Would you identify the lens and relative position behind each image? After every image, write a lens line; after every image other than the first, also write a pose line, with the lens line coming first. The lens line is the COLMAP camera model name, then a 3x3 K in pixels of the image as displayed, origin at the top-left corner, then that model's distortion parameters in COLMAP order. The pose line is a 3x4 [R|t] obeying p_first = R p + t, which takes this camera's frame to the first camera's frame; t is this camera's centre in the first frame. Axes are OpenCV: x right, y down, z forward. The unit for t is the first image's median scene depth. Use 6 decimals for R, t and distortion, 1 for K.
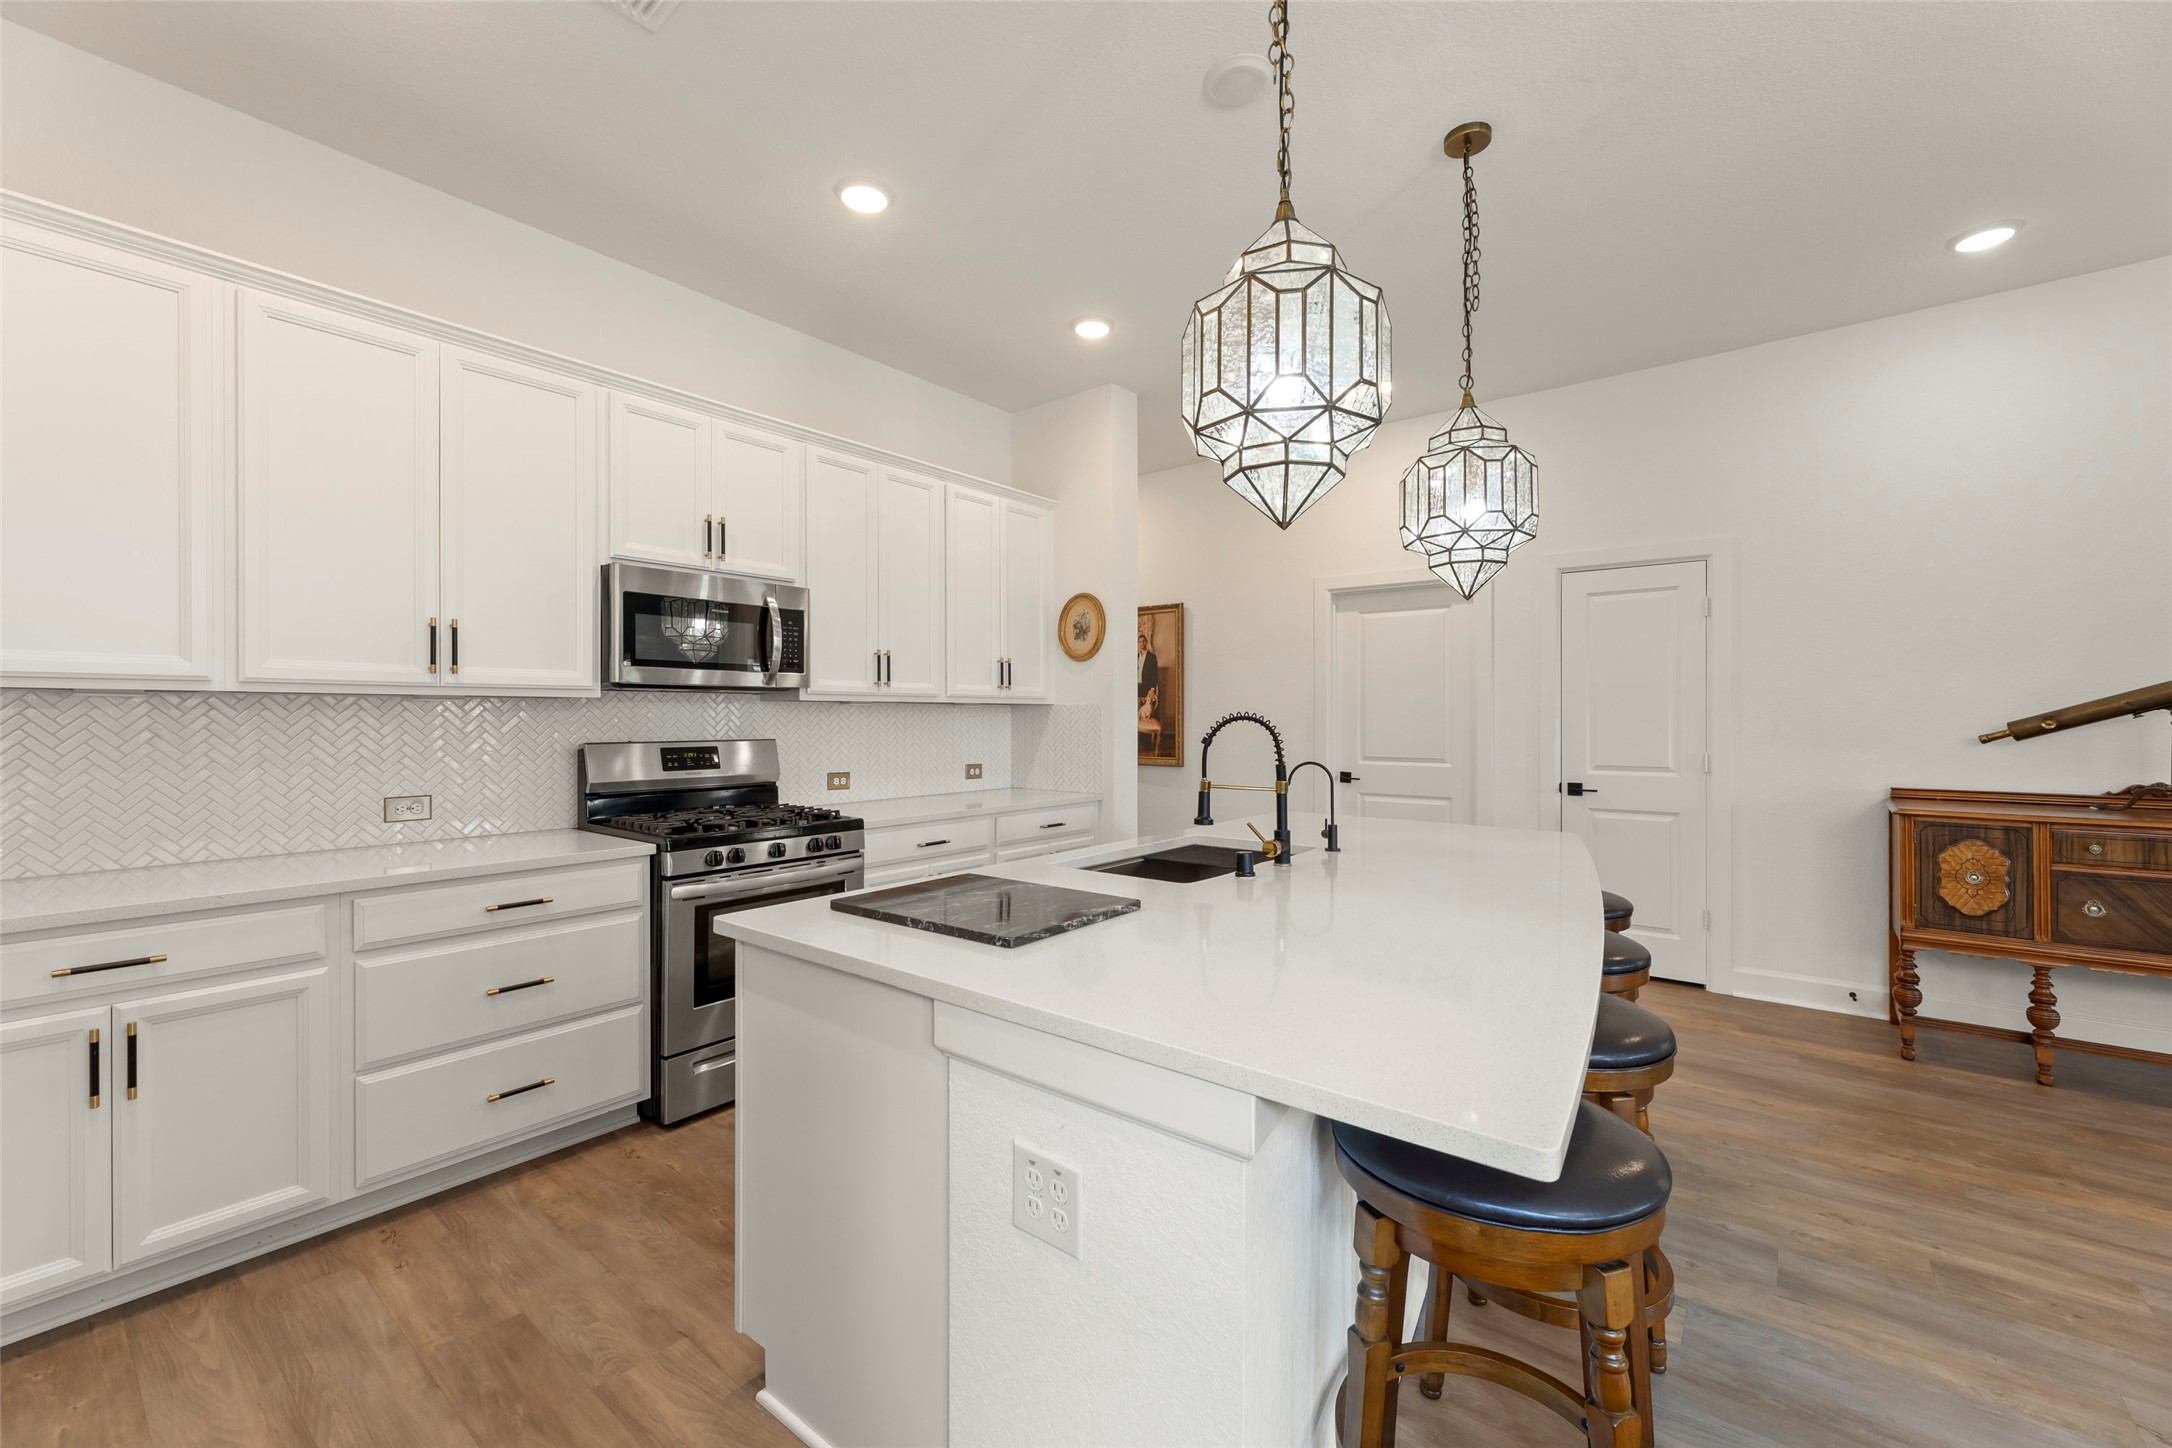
lens RADIAL K [[869.6, 0, 1077.9], [0, 869.6, 715.7], [0, 0, 1]] dist [0.005057, 0.000408]
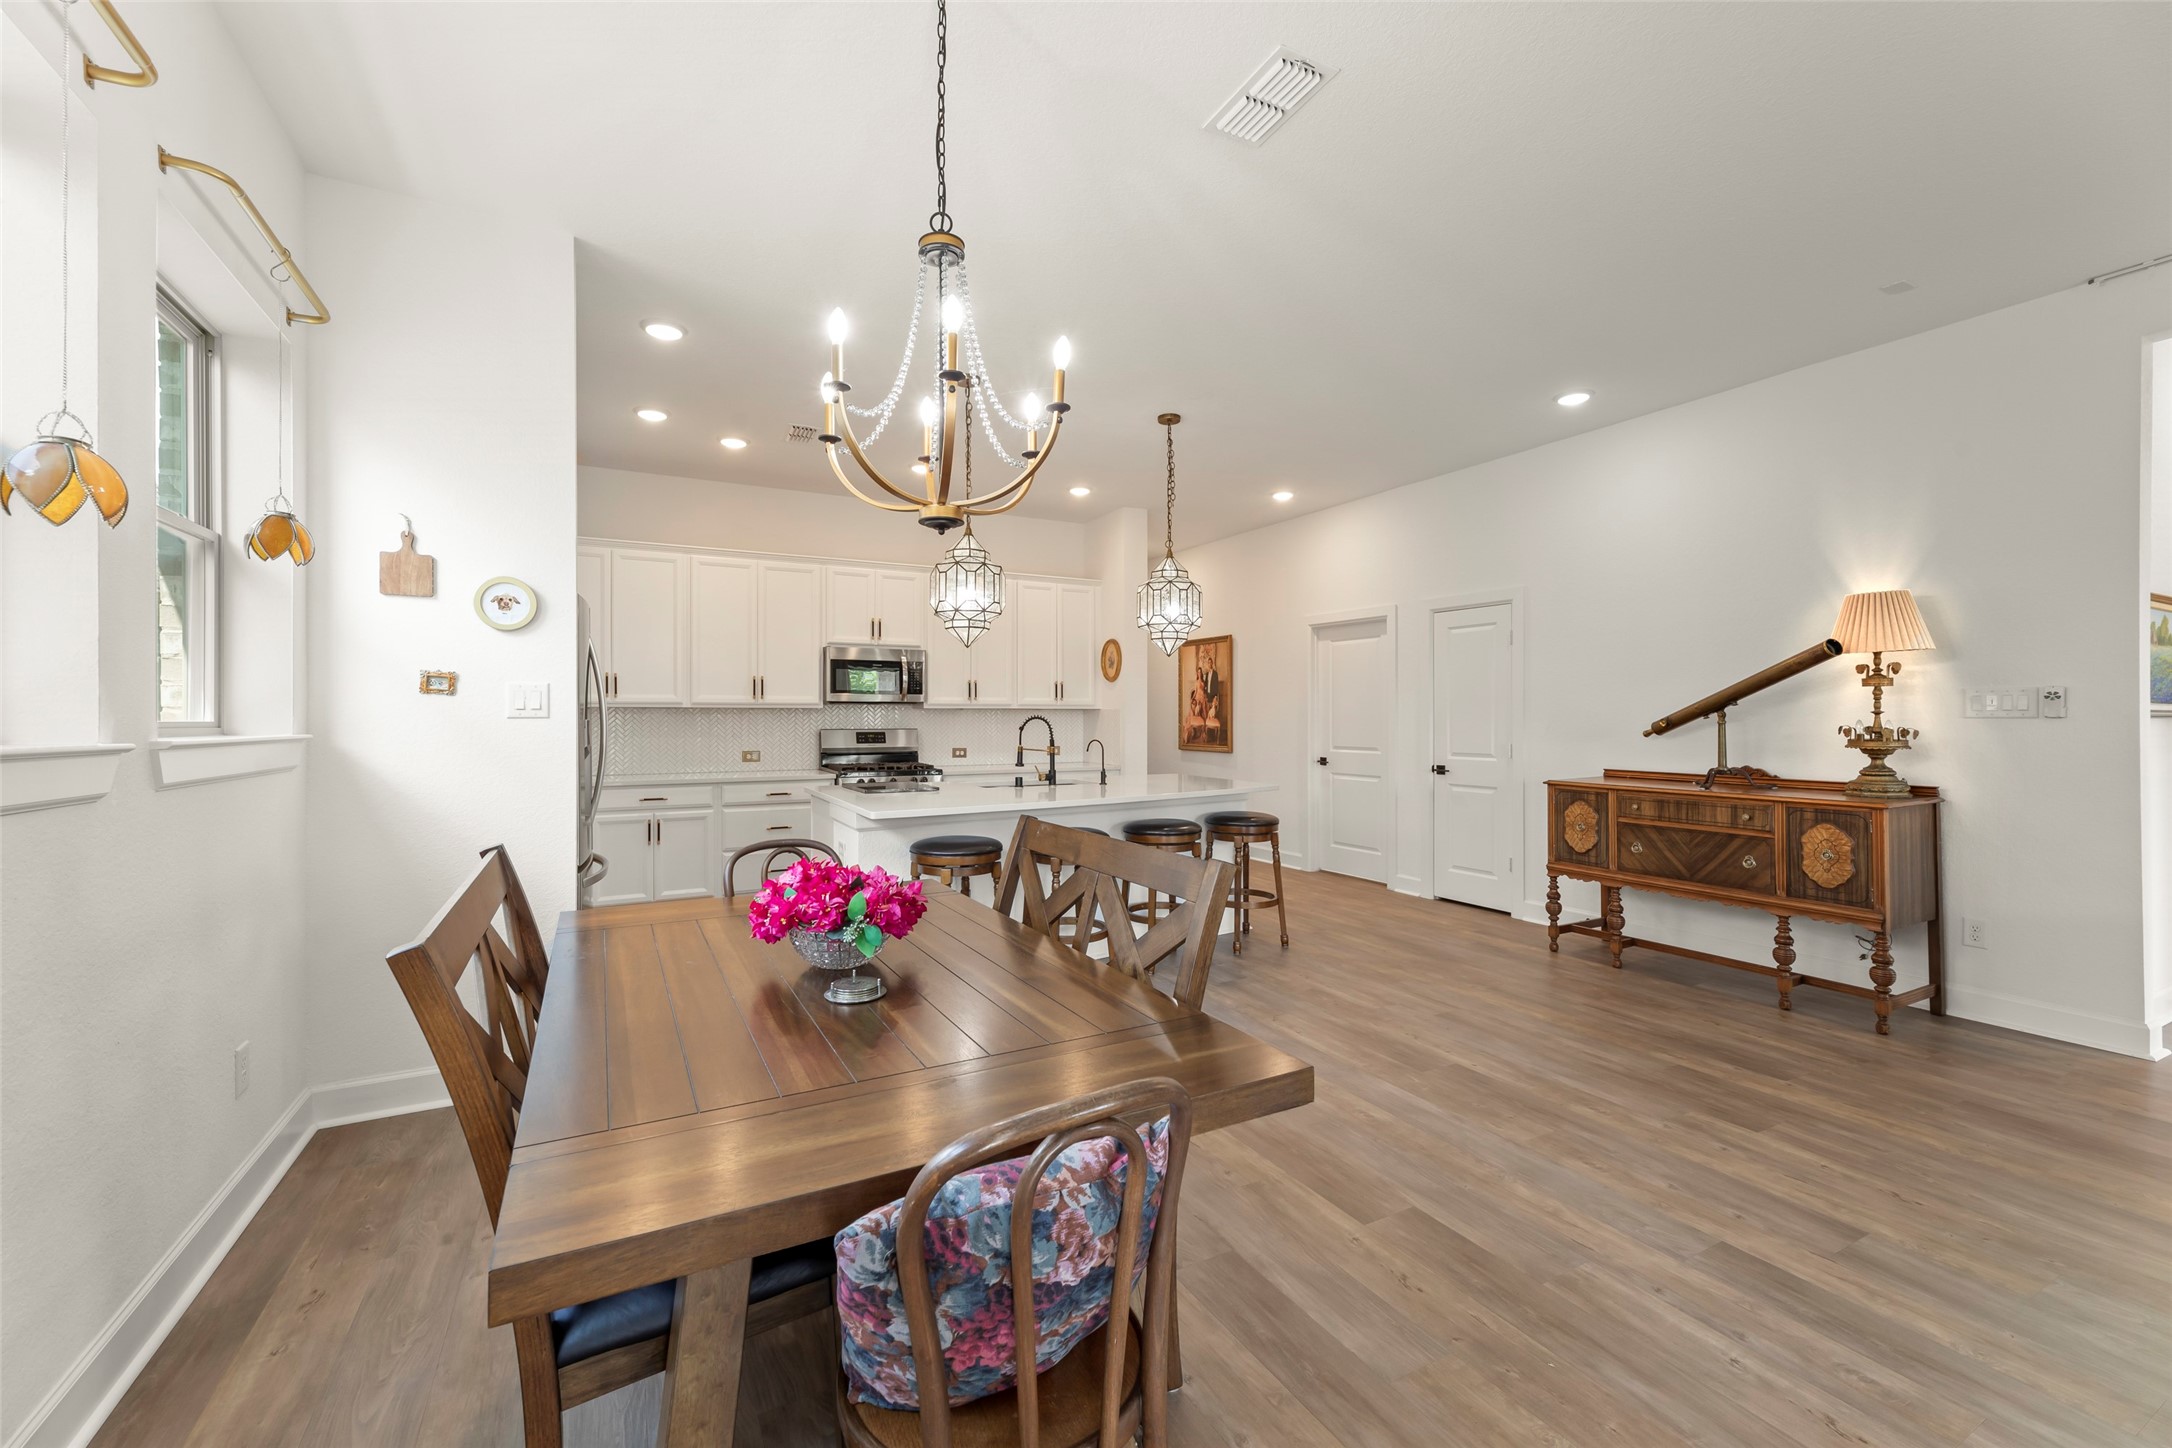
lens RADIAL K [[869.6, 0, 1092.4], [0, 869.6, 720.6], [0, 0, 1]] dist [0.005057, 0.000408]
pose [[0.921886, 0.002909, -0.387449, 0.808430], [-0.000027, 0.999972, 0.007444, -0.005121], [0.387460, -0.006852, 0.921861, -0.655969]]
